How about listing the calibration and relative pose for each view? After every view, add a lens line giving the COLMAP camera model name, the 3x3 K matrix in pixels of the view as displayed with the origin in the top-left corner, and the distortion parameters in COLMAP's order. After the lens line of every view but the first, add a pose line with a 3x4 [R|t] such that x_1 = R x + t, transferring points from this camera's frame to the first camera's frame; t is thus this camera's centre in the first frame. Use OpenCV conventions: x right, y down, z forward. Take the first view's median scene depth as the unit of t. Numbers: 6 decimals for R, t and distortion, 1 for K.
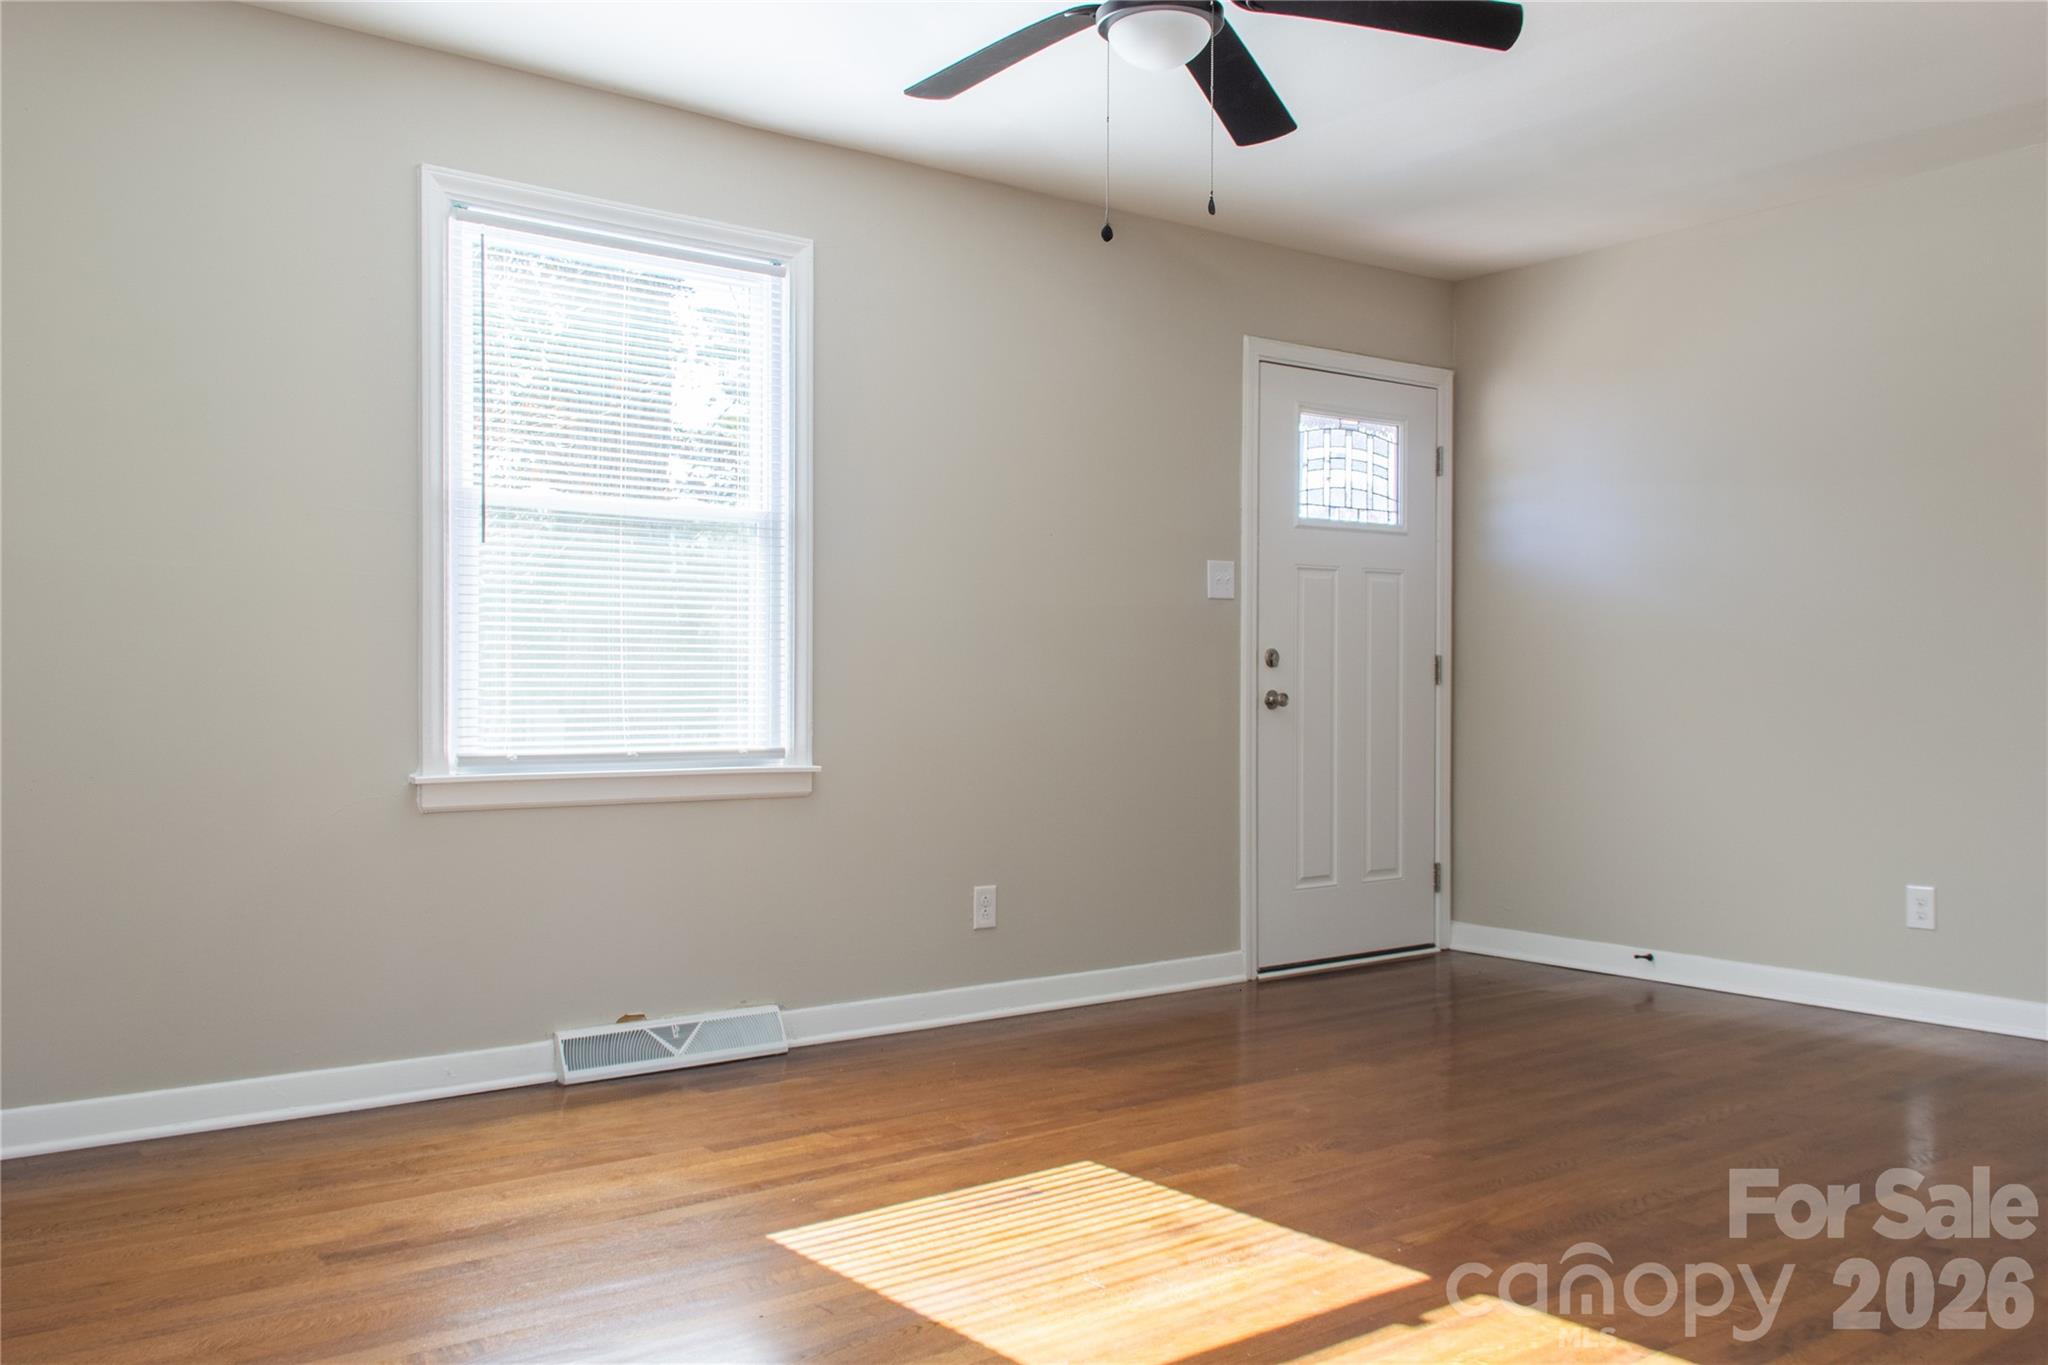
lens RADIAL K [[1713.1, 0, 1008.2], [0, 1713.1, 692.9], [0, 0, 1]] dist [0.041781, 0.010262]
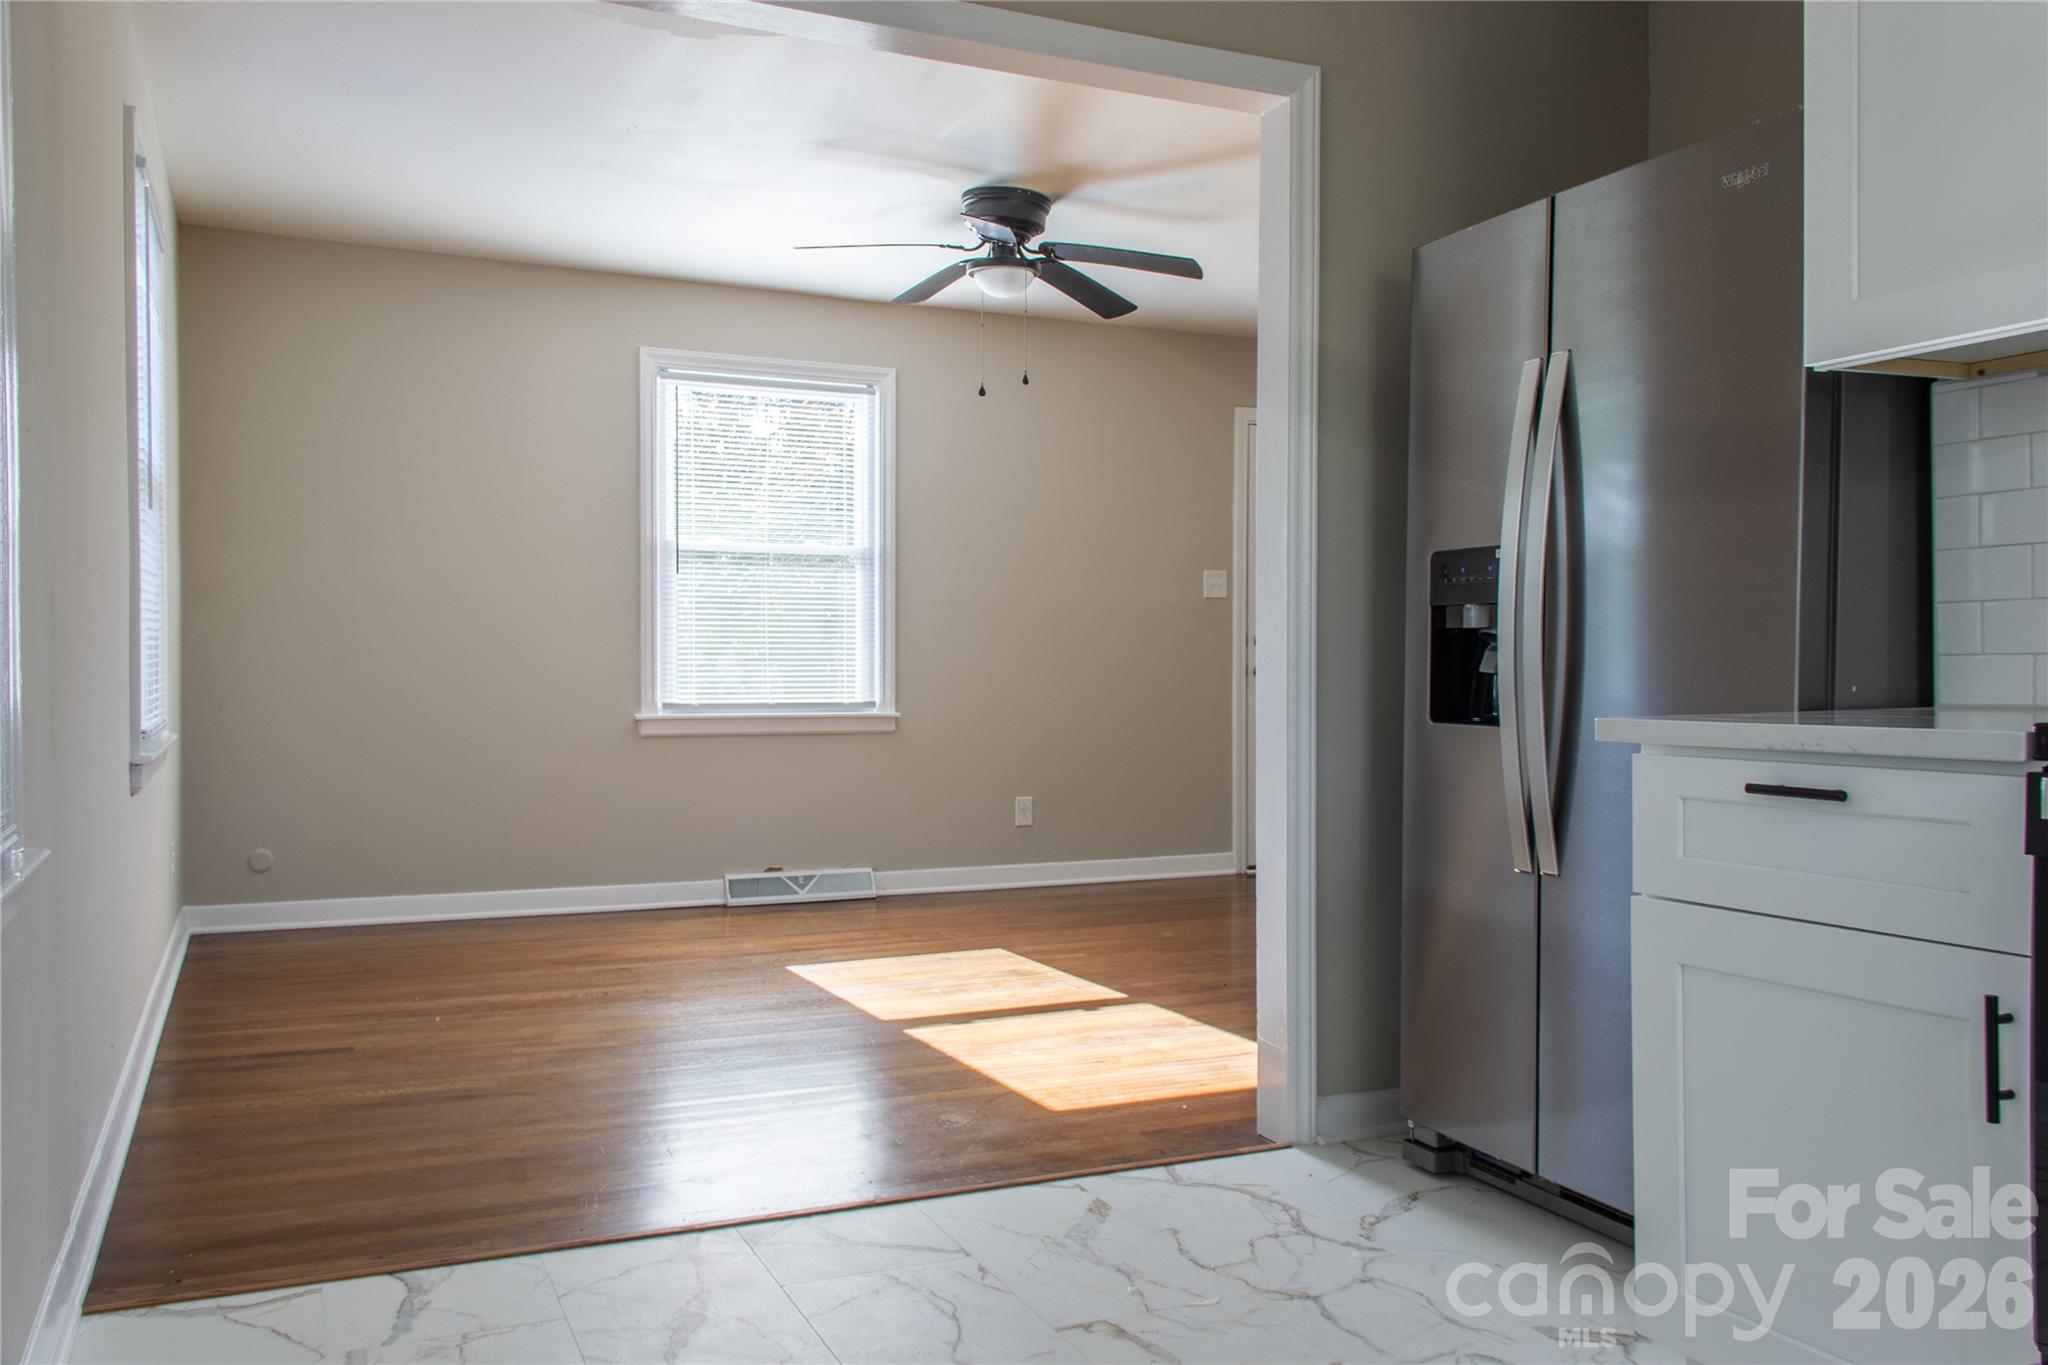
lens RADIAL K [[1713.1, 0, 1037.2], [0, 1713.1, 695.3], [0, 0, 1]] dist [0.041781, 0.010262]
pose [[0.971436, -0.002638, -0.237286, 0.386945], [0.003796, 0.999983, 0.004426, 0.021305], [0.237270, -0.005200, 0.971430, -0.473592]]
